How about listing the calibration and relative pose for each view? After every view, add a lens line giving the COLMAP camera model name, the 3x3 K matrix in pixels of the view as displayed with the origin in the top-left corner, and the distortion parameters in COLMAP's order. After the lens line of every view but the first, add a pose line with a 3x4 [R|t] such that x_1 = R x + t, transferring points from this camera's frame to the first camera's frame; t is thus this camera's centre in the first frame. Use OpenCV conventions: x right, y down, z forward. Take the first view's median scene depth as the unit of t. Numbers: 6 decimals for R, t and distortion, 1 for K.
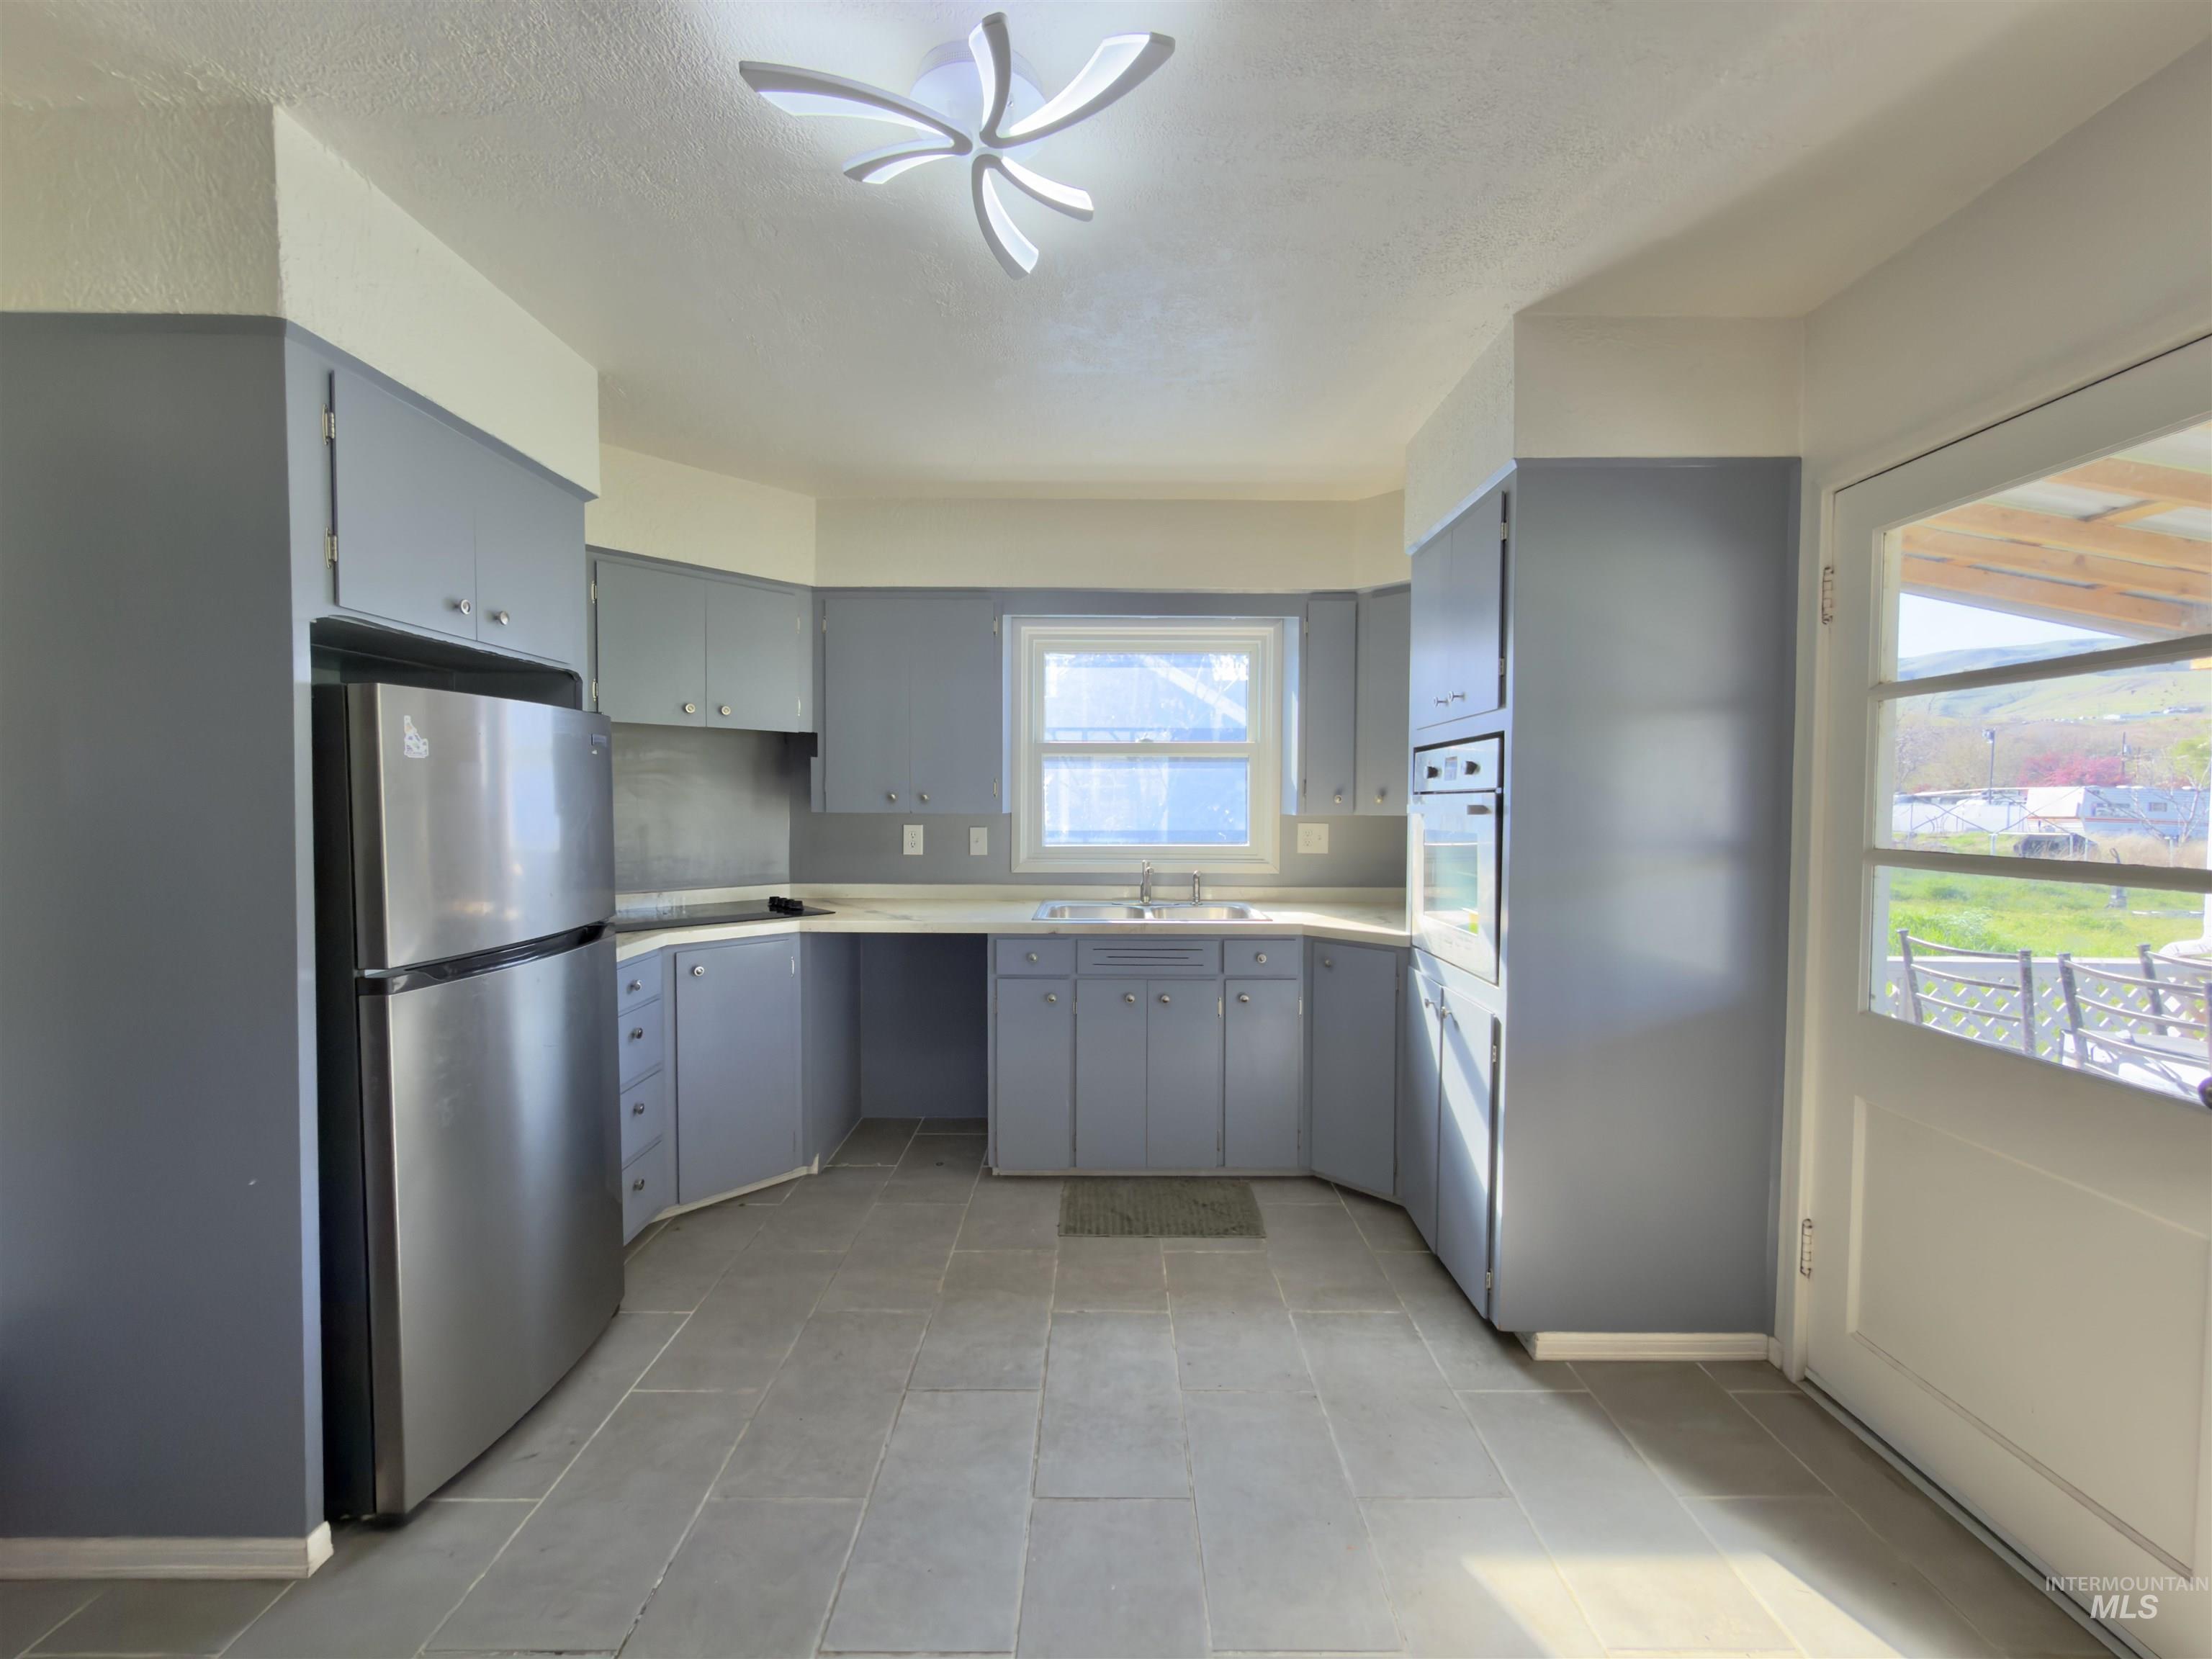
lens RADIAL K [[883.1, 0, 1104.6], [0, 883.1, 825.6], [0, 0, 1]] dist [0.004659, -0.000612]
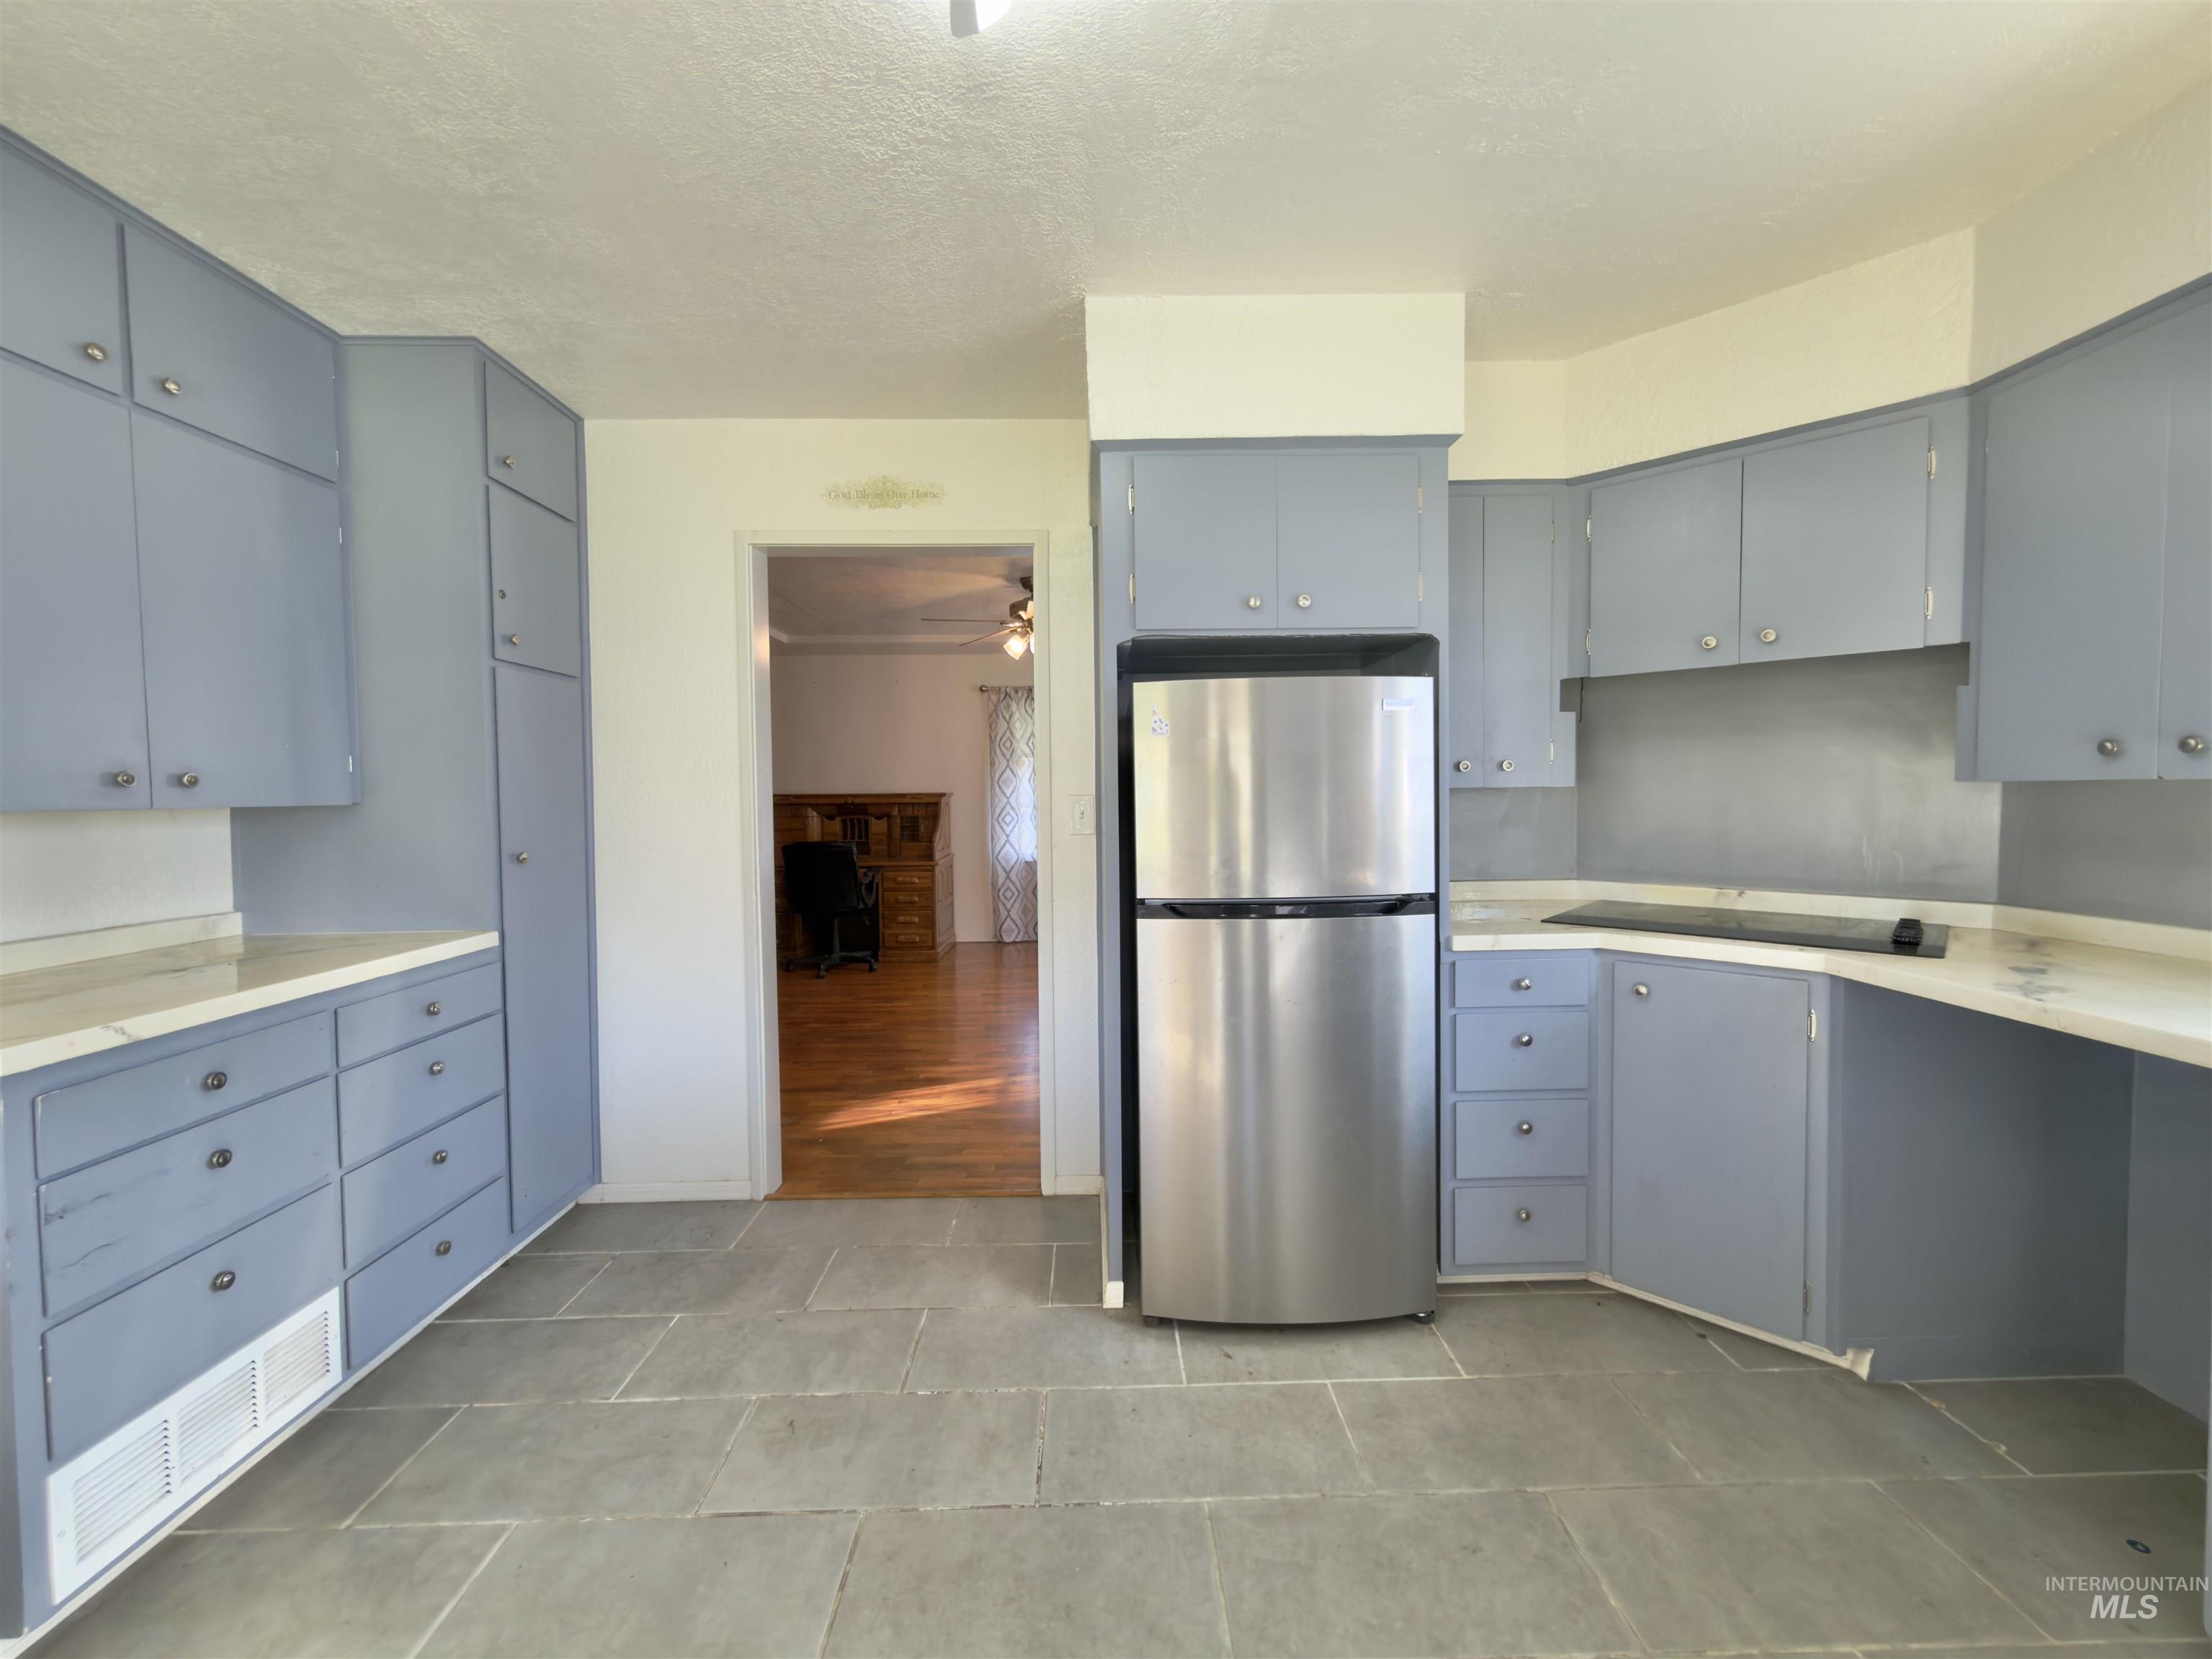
lens RADIAL K [[883.1, 0, 1104.6], [0, 883.1, 825.6], [0, 0, 1]] dist [0.004659, -0.000612]
pose [[0.026706, 0.035617, -0.999009, 0.296373], [-0.014993, 0.999267, 0.035226, 0.002252], [0.999531, 0.014038, 0.027221, 0.537852]]
